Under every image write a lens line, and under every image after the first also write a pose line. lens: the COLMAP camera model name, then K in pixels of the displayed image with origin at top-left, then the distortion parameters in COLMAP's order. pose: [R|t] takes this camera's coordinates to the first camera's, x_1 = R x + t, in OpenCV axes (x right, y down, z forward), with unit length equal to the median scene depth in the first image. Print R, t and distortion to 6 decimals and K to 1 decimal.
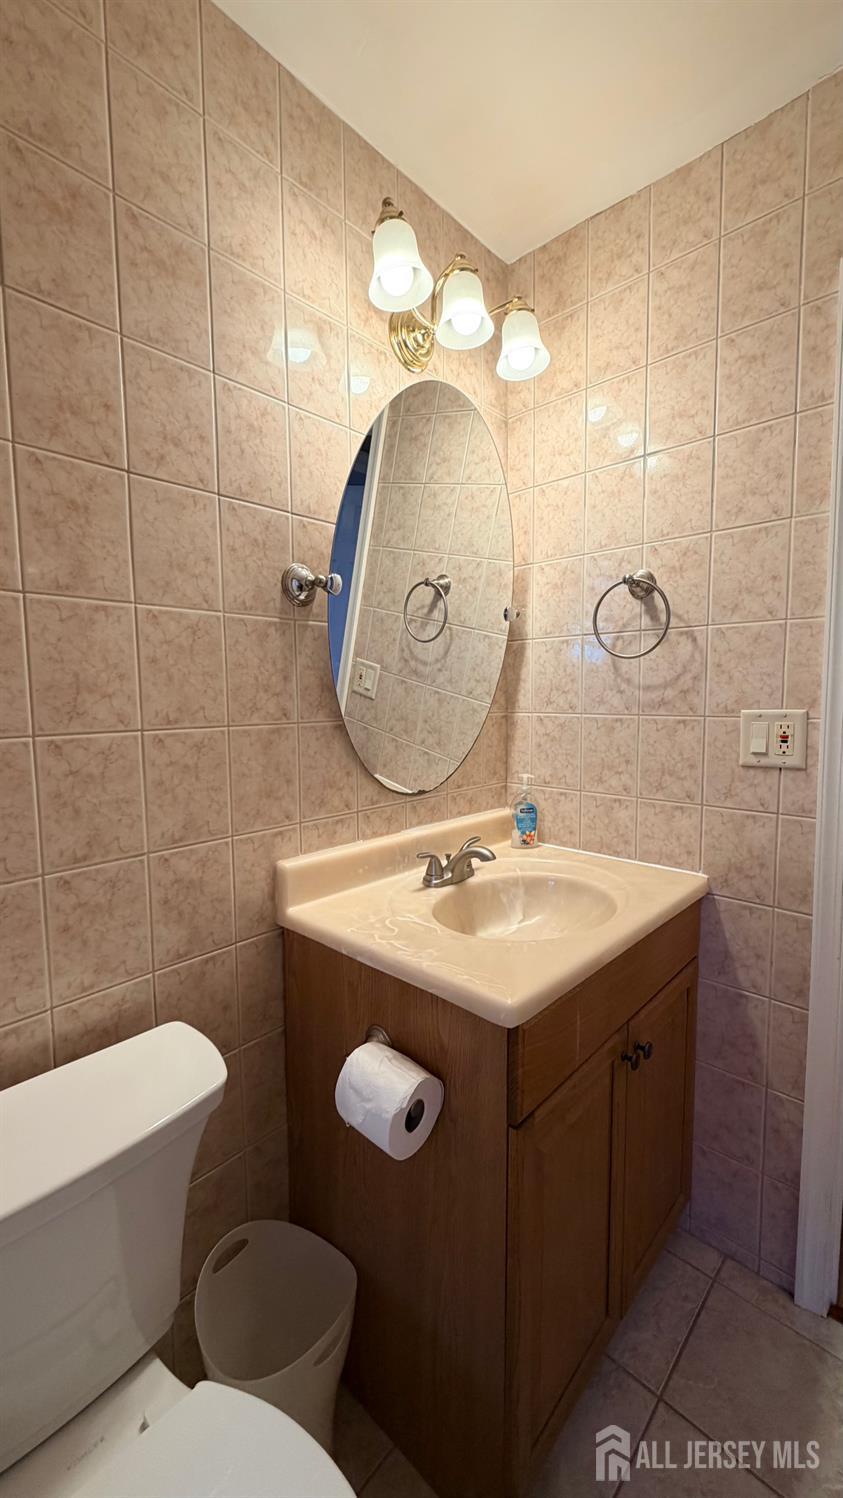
lens RADIAL K [[582.0, 0, 414.4], [0, 582.0, 751.9], [0, 0, 1]] dist [0.000312, 0.000007]
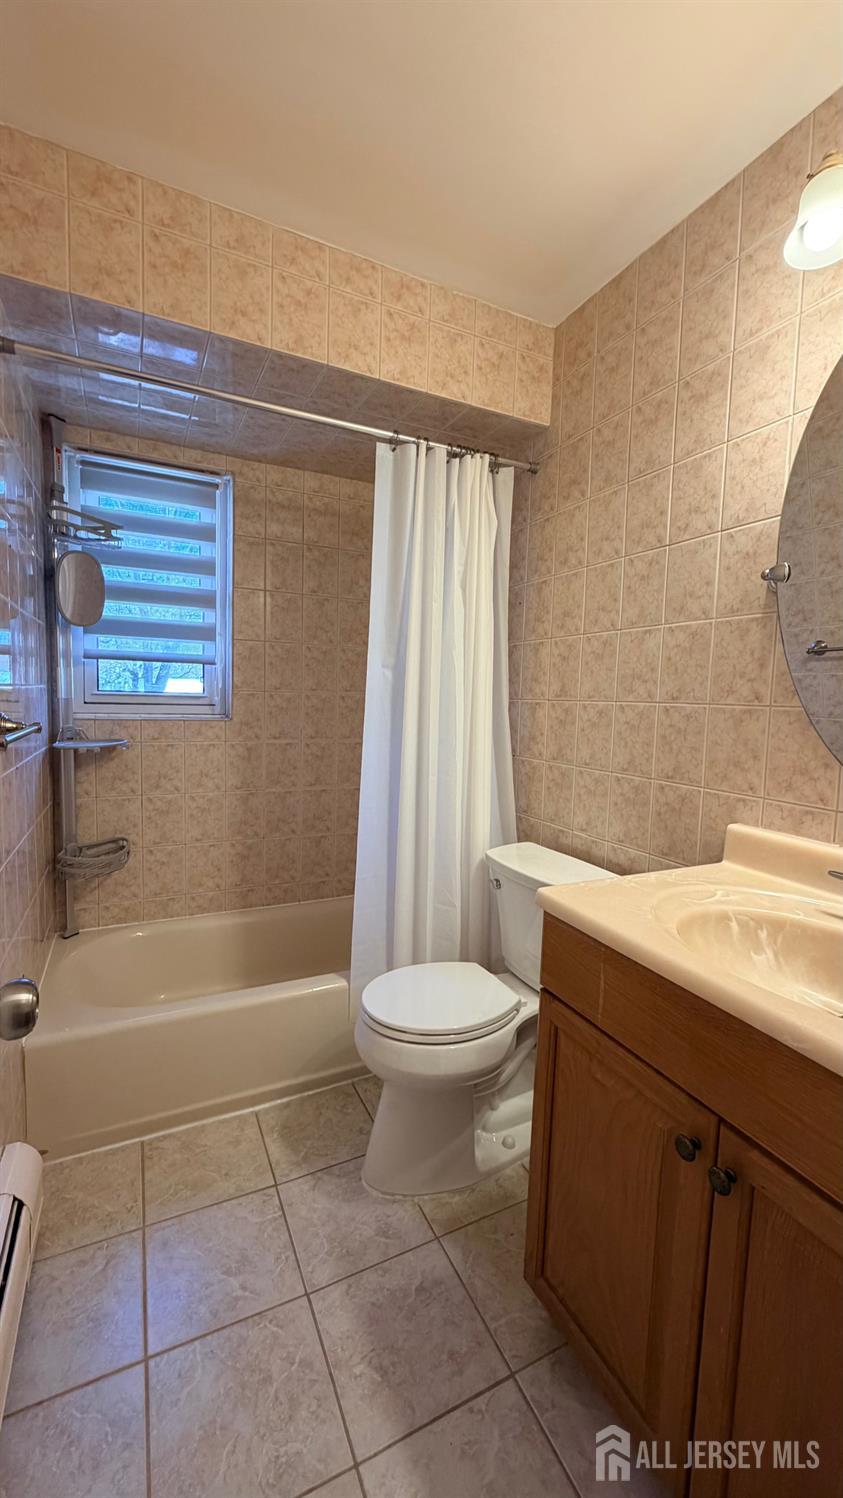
lens RADIAL K [[582.0, 0, 413.8], [0, 582.0, 744.8], [0, 0, 1]] dist [0.000312, 0.000007]
pose [[-0.348811, 0.088319, -0.933022, 1.111673], [-0.107917, 0.985143, 0.133597, -0.054913], [0.930959, 0.147289, -0.334097, 0.792865]]
